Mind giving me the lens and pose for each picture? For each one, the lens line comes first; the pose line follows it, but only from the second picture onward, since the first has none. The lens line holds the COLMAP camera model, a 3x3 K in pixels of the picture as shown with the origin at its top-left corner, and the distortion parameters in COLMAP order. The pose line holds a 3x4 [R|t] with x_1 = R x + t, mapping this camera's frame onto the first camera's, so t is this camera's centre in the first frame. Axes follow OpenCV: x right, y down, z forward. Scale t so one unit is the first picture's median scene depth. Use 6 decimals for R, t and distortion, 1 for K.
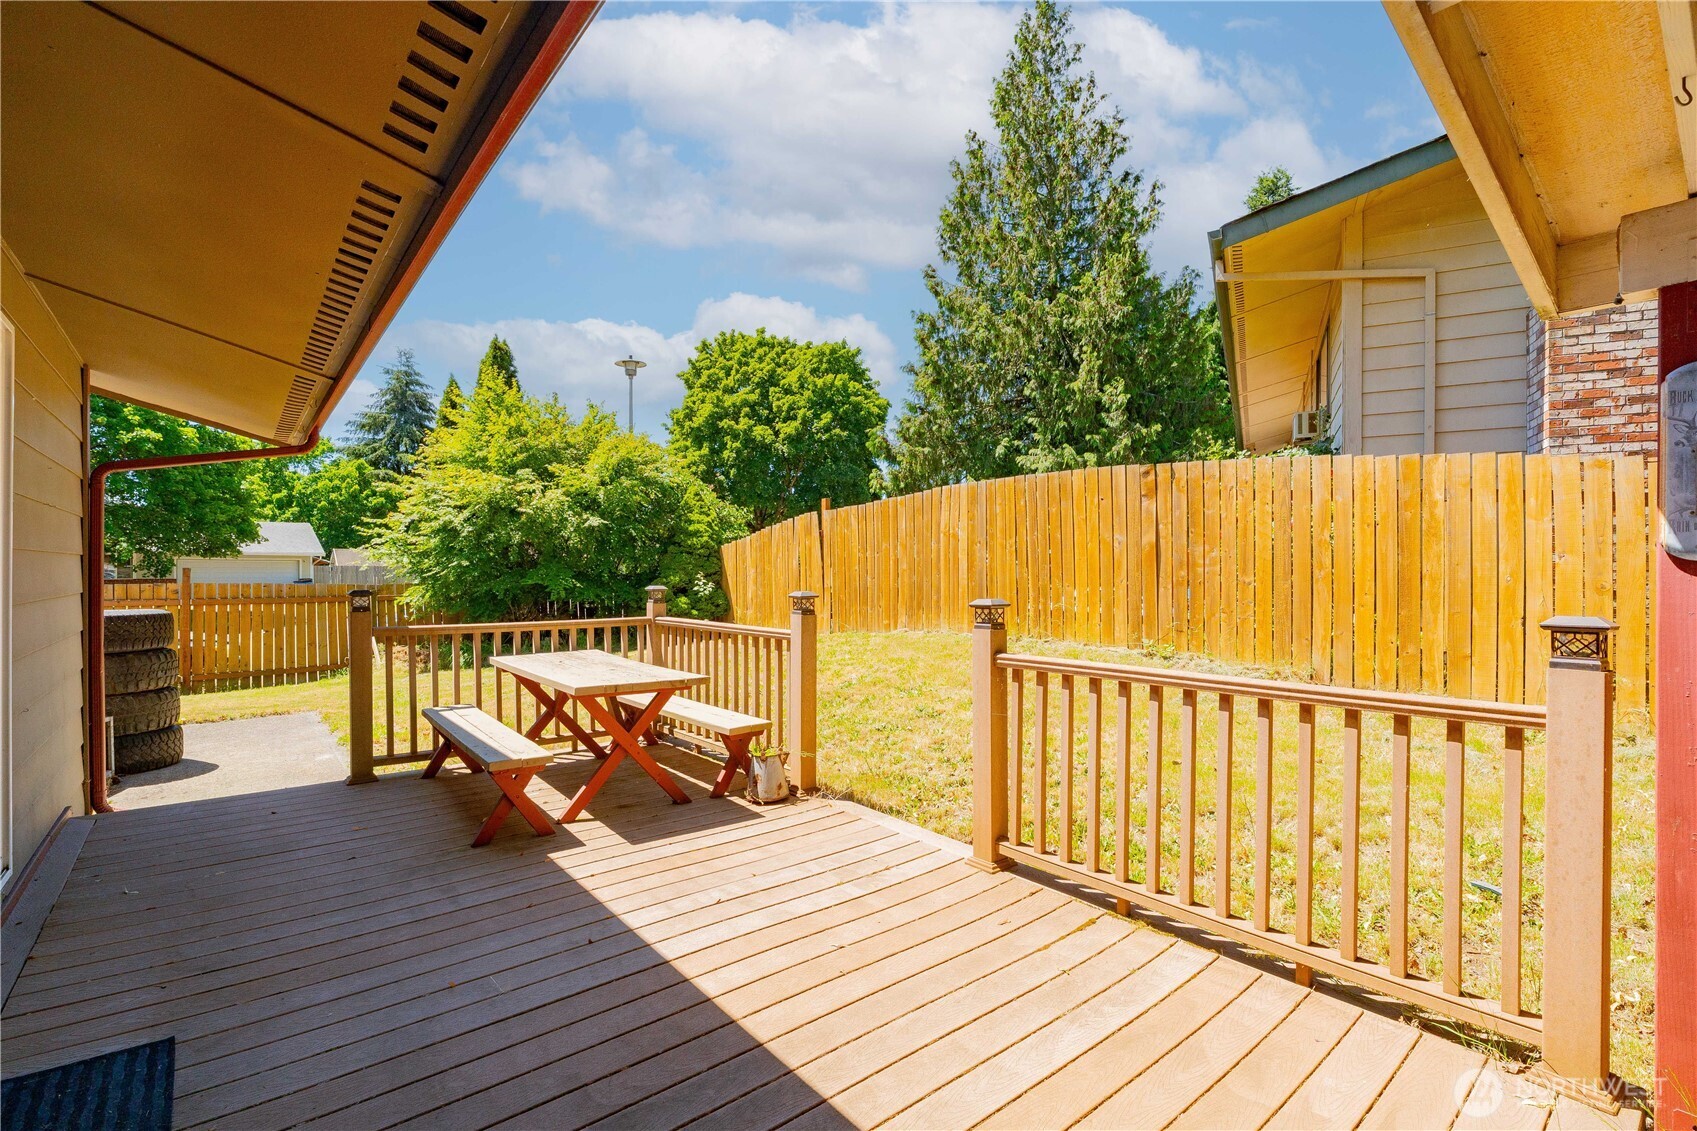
lens RADIAL K [[772.0, 0, 848.5], [0, 772.0, 565.5], [0, 0, 1]] dist [-0.003198, -0.000100]
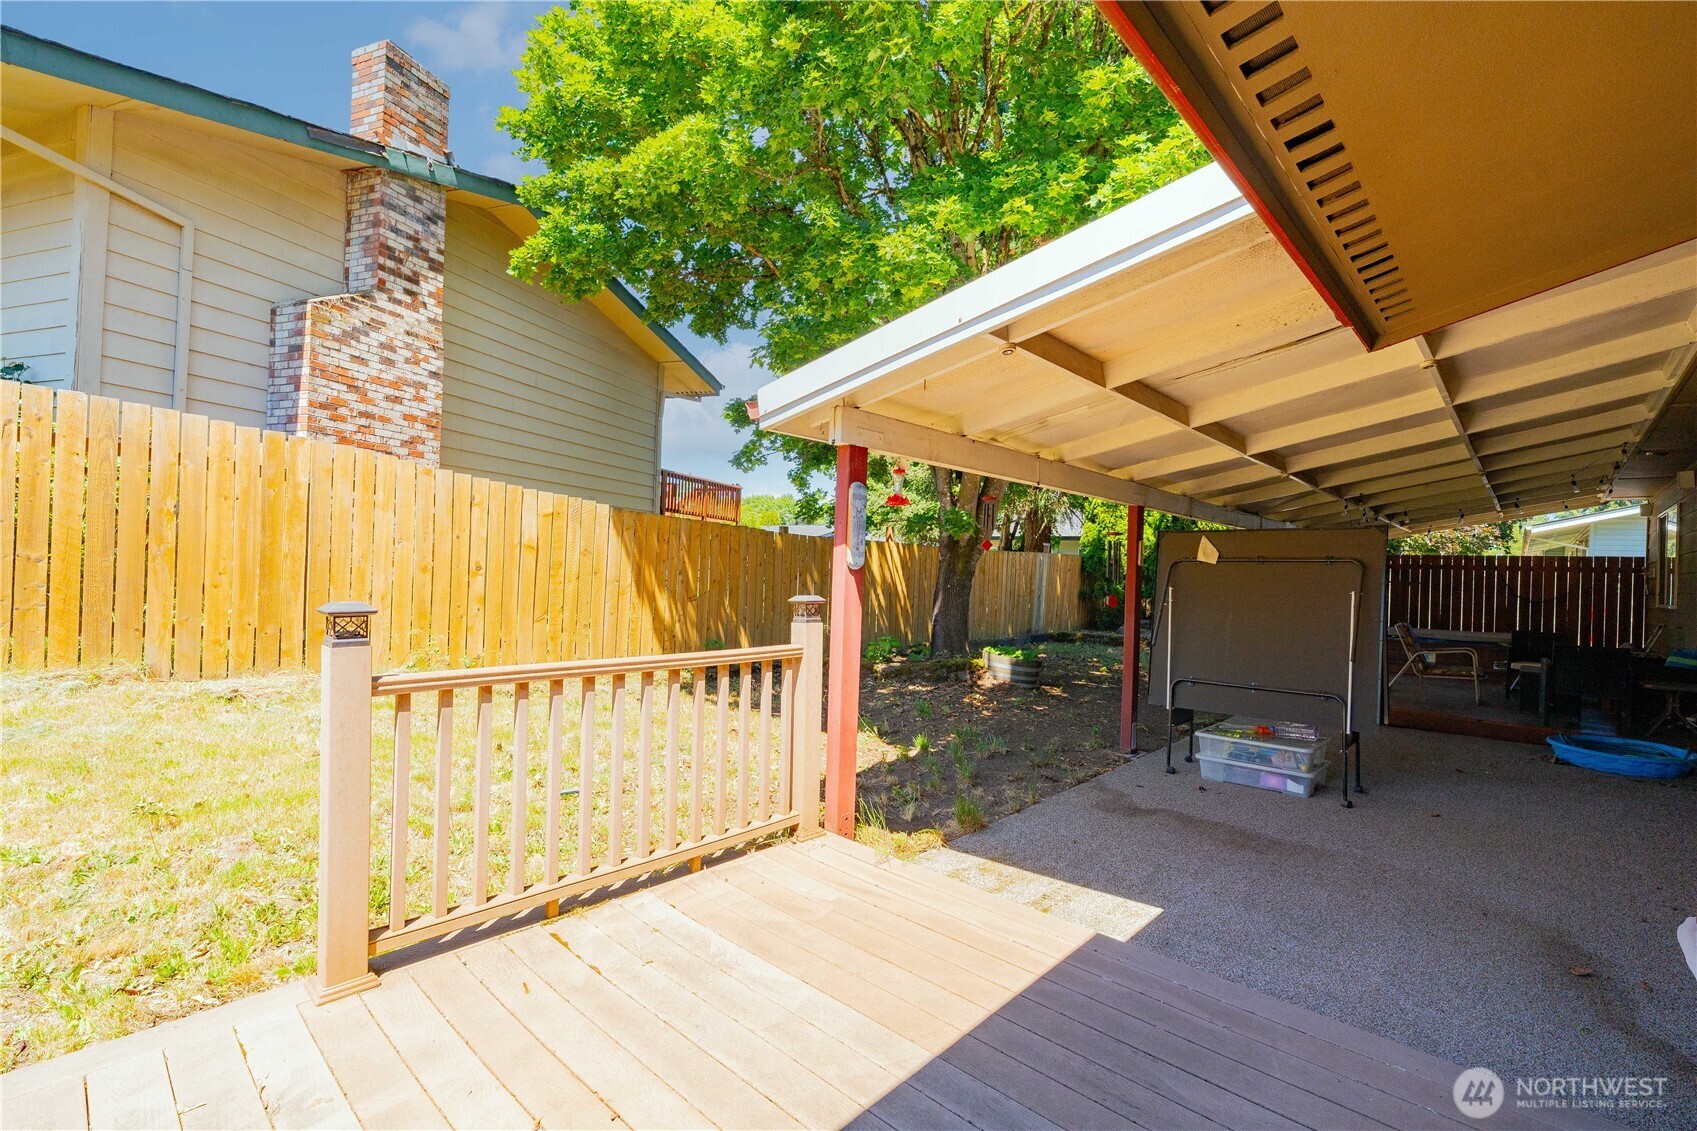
lens RADIAL K [[772.0, 0, 848.5], [0, 772.0, 565.5], [0, 0, 1]] dist [-0.003198, -0.000100]
pose [[-0.141303, -0.003891, 0.989959, -0.321007], [-0.037698, 0.999288, -0.001453, 0.000809], [-0.989248, -0.037525, -0.141349, 0.389149]]
